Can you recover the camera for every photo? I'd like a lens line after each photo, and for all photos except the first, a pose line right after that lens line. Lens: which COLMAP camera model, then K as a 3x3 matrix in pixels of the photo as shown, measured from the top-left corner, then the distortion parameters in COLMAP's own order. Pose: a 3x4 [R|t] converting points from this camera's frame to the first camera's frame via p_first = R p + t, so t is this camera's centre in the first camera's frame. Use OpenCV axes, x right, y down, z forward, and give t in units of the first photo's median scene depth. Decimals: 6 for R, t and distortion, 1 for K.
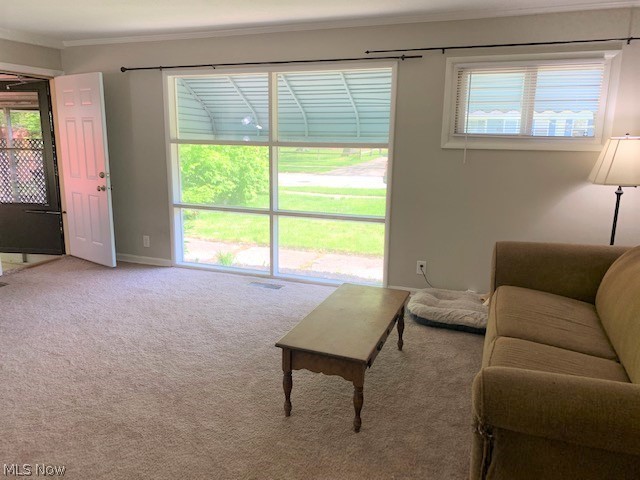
lens RADIAL K [[485.6, 0, 319.0], [0, 485.6, 236.4], [0, 0, 1]] dist [0.028871, -0.042370]
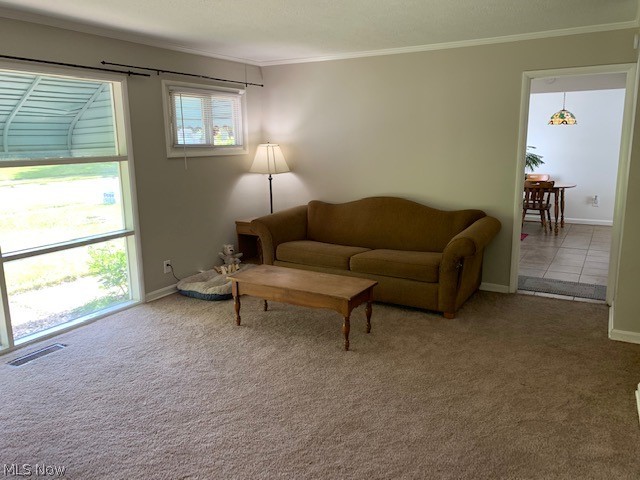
lens RADIAL K [[485.6, 0, 321.3], [0, 485.6, 237.6], [0, 0, 1]] dist [0.028871, -0.042370]
pose [[0.159815, -0.209895, 0.964574, -0.678803], [0.214257, 0.961215, 0.173665, -0.100040], [-0.963615, 0.178913, 0.198588, 0.374271]]
